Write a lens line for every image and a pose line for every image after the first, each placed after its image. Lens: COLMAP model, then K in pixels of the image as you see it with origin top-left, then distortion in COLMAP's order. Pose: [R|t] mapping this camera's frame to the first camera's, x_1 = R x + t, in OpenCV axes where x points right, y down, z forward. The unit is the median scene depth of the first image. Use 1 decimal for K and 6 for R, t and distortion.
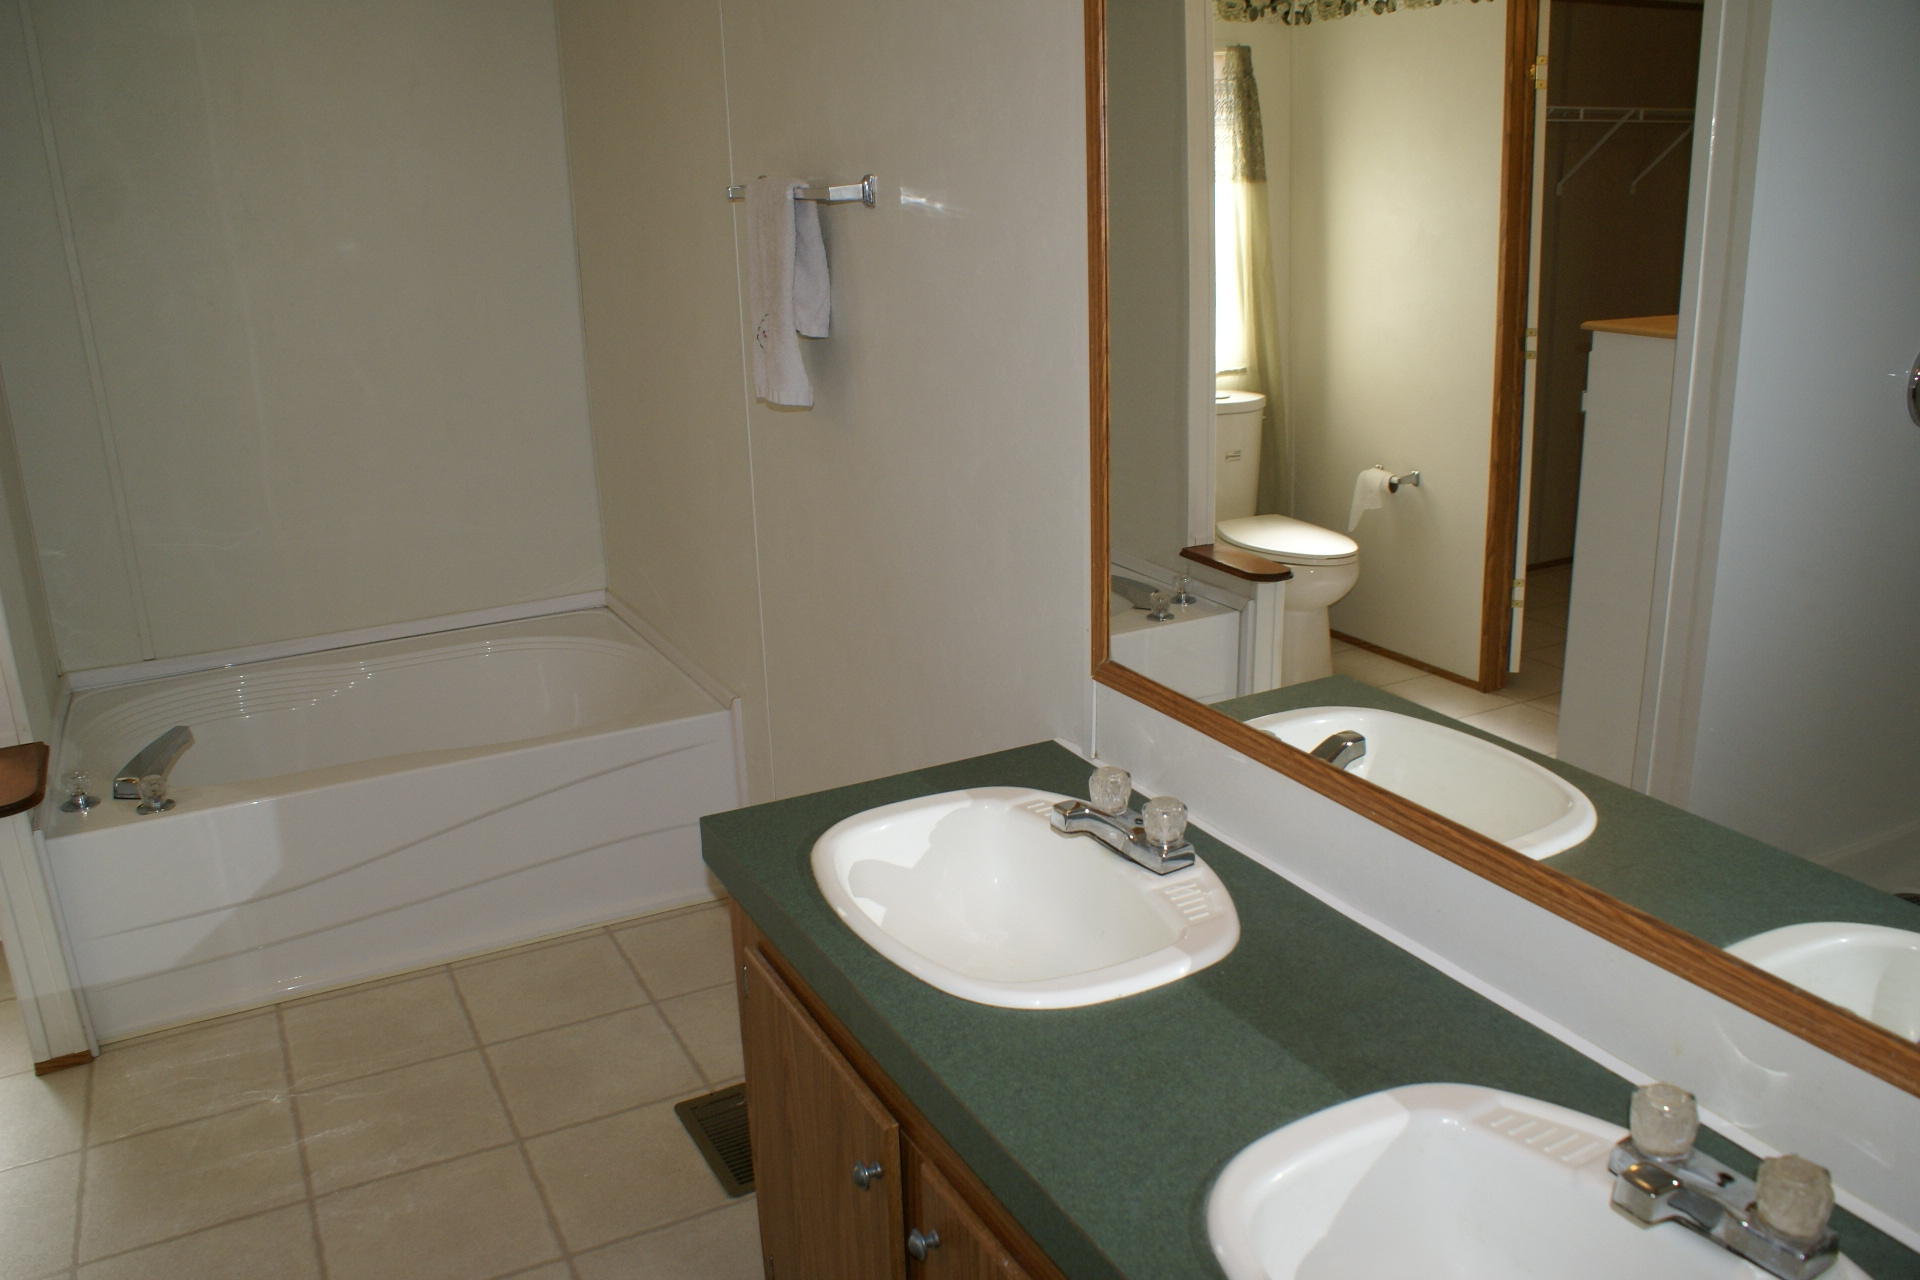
lens RADIAL K [[1519.2, 0, 971.4], [0, 1519.2, 644.2], [0, 0, 1]] dist [-0.138575, 0.087412]
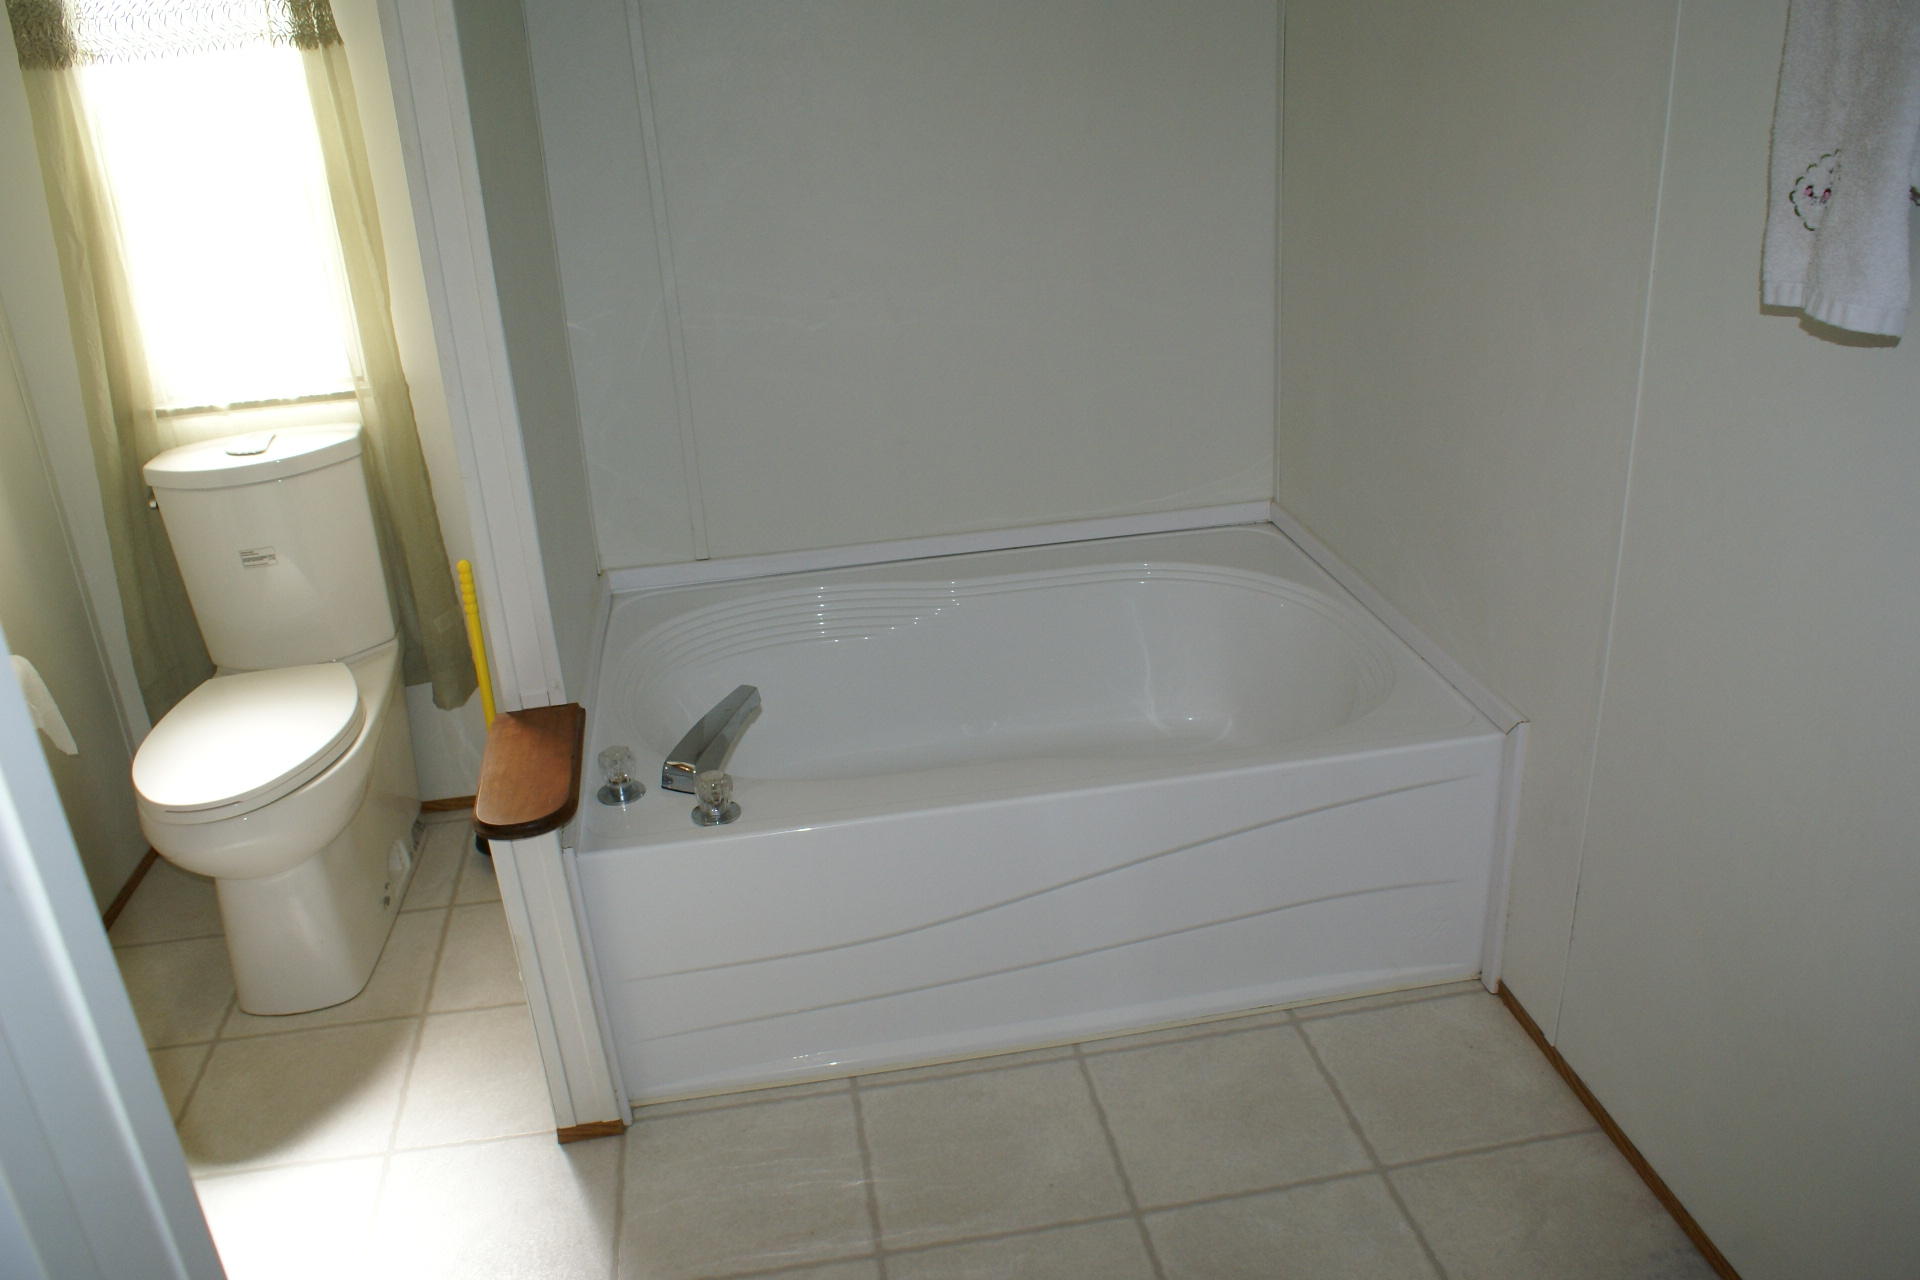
lens RADIAL K [[1519.2, 0, 956.9], [0, 1519.2, 636.5], [0, 0, 1]] dist [-0.138575, 0.087412]
pose [[0.945801, 0.099201, -0.309225, -0.212854], [-0.060598, 0.989388, 0.132054, -0.082371], [0.319043, -0.106159, 0.941776, 0.328731]]
